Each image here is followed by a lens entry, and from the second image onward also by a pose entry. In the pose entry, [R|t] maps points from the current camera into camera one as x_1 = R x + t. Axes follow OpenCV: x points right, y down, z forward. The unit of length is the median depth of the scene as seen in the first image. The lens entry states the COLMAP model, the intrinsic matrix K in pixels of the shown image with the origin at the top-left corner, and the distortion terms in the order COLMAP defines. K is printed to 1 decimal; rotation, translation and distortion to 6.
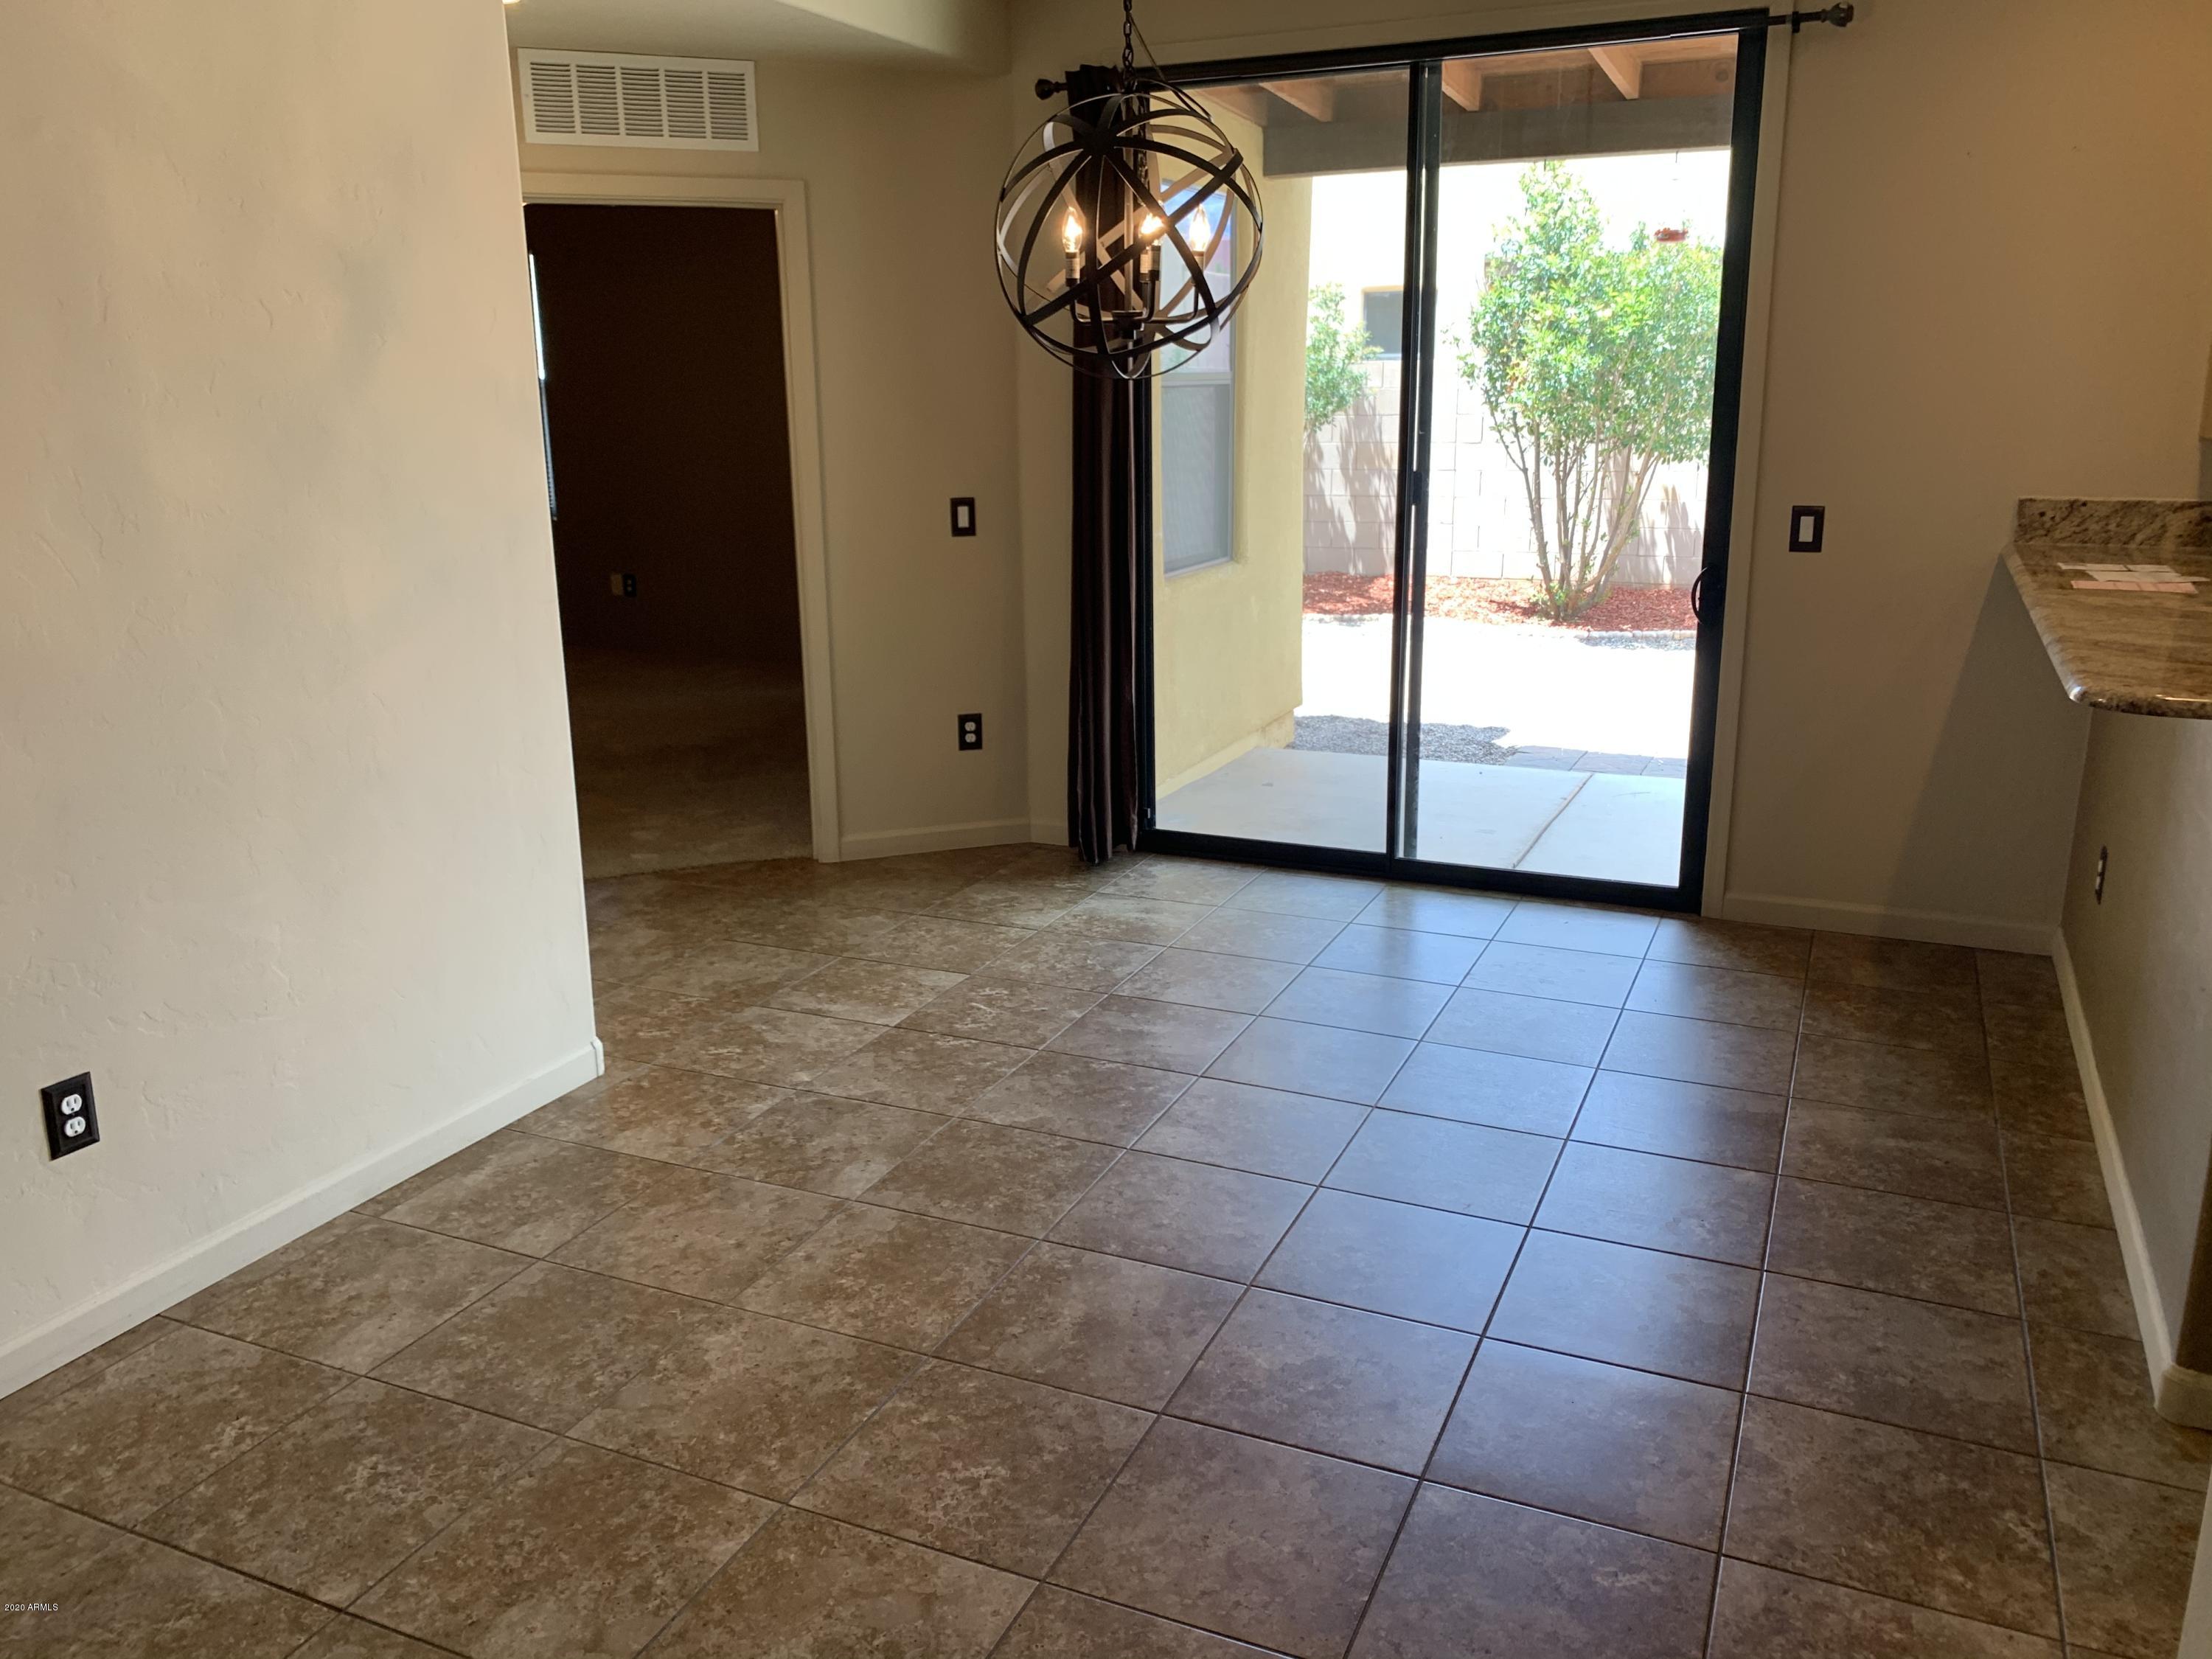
lens RADIAL K [[1696.7, 0, 1106.0], [0, 1696.7, 829.5], [0, 0, 1]] dist [0.011460, -0.004044]
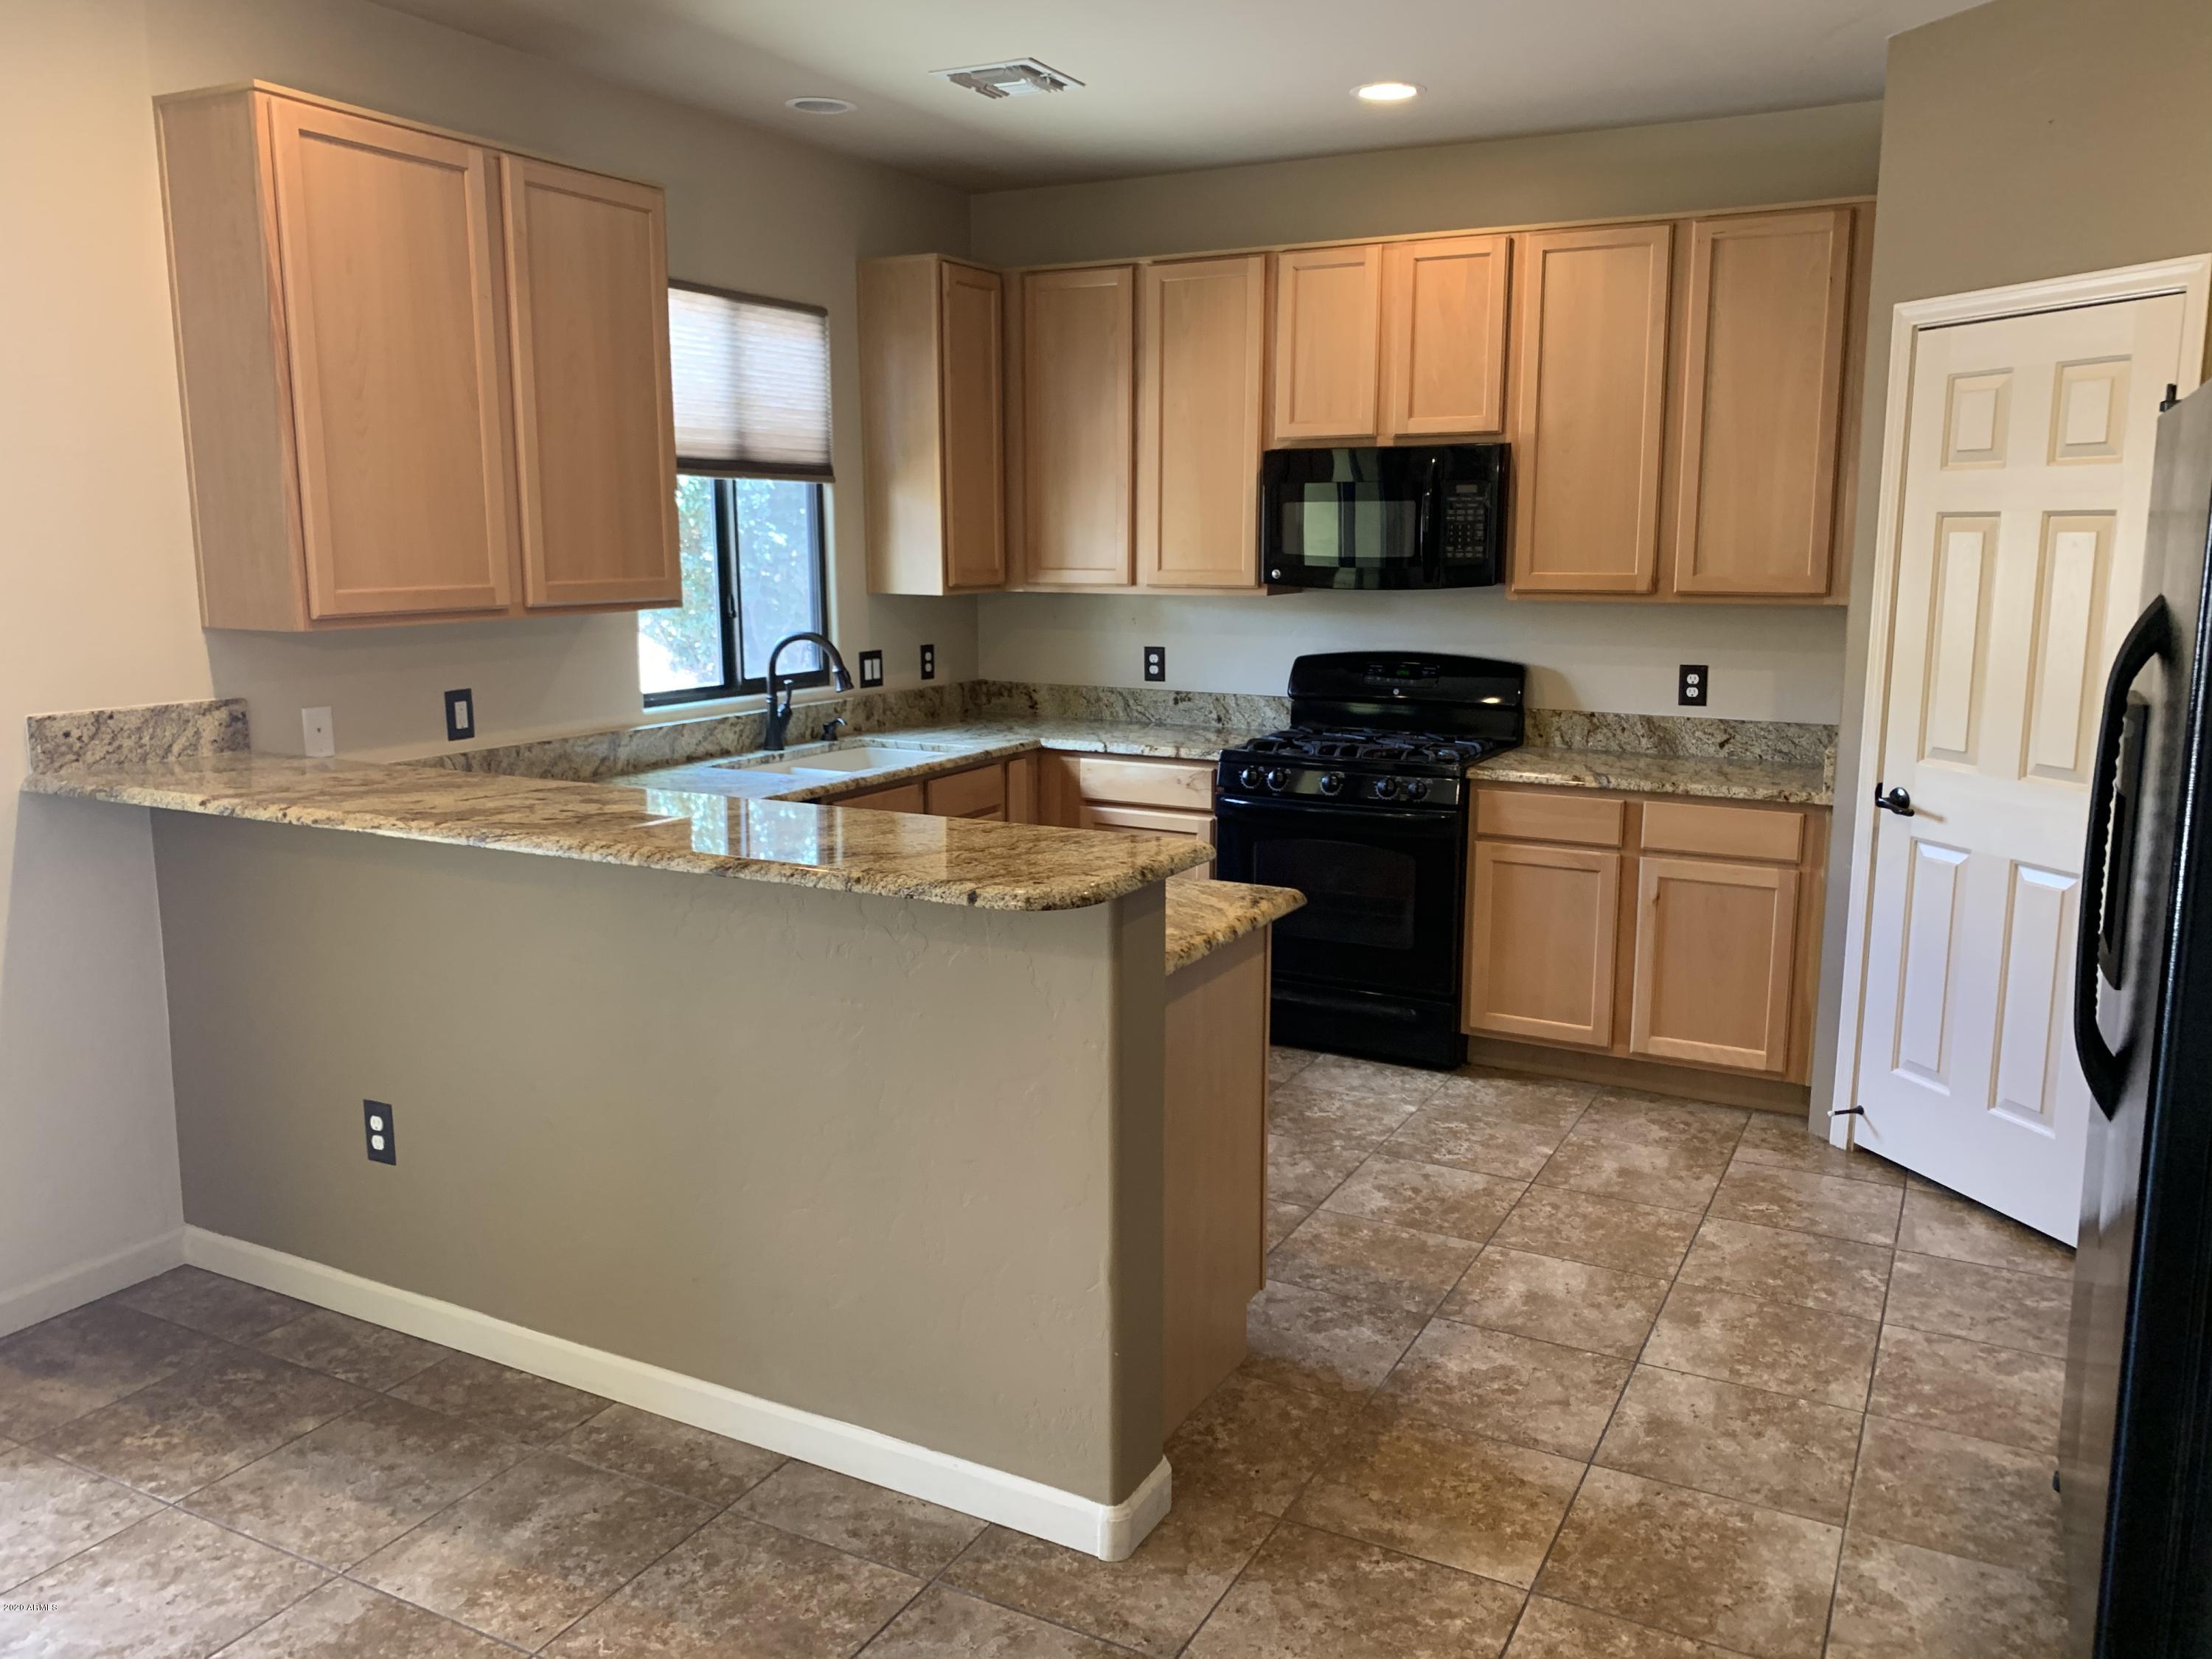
lens RADIAL K [[1696.7, 0, 1106.0], [0, 1696.7, 829.5], [0, 0, 1]] dist [0.011460, -0.004044]
pose [[0.066564, -0.161992, 0.984545, -0.190676], [0.259338, 0.955629, 0.139701, -0.133493], [-0.963490, 0.246031, 0.105621, 0.489422]]
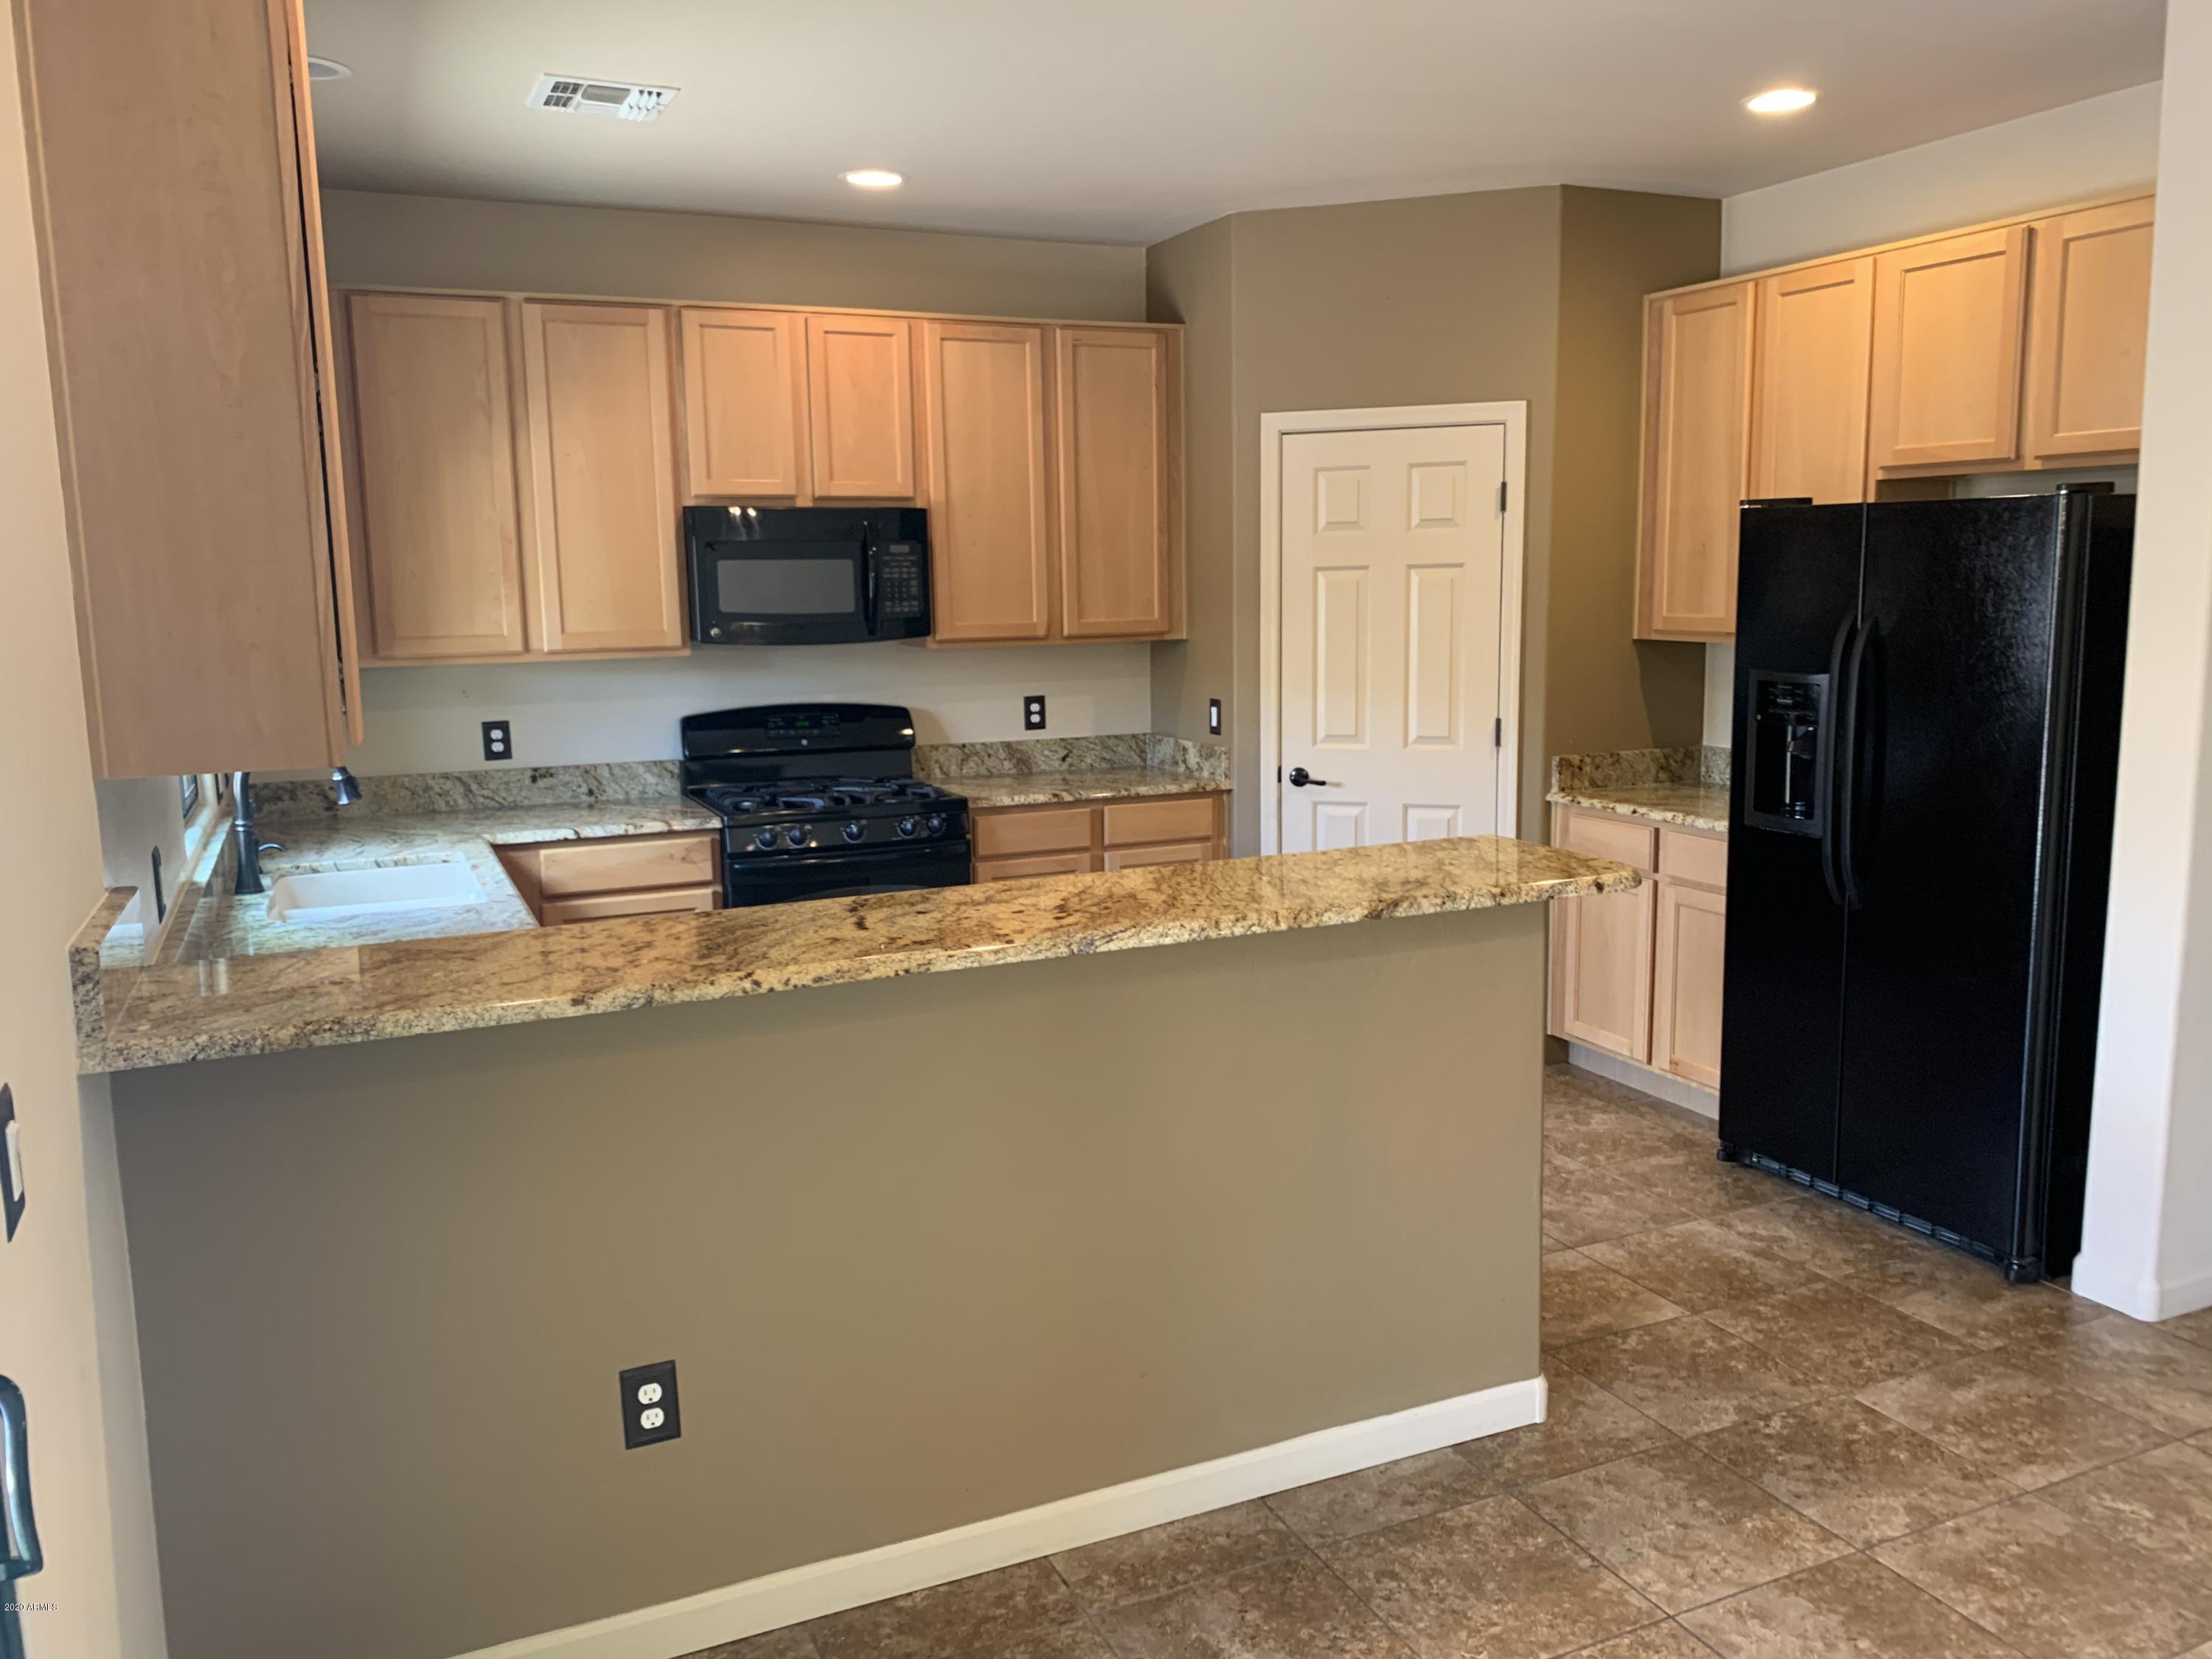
lens RADIAL K [[1708.4, 0, 1106.0], [0, 1708.4, 829.5], [0, 0, 1]] dist [0.110768, -0.294140]
pose [[-0.758272, -0.076848, 0.647393, 0.046437], [0.192849, 0.922148, 0.335340, -0.336805], [-0.622762, 0.379128, -0.684419, 1.178525]]
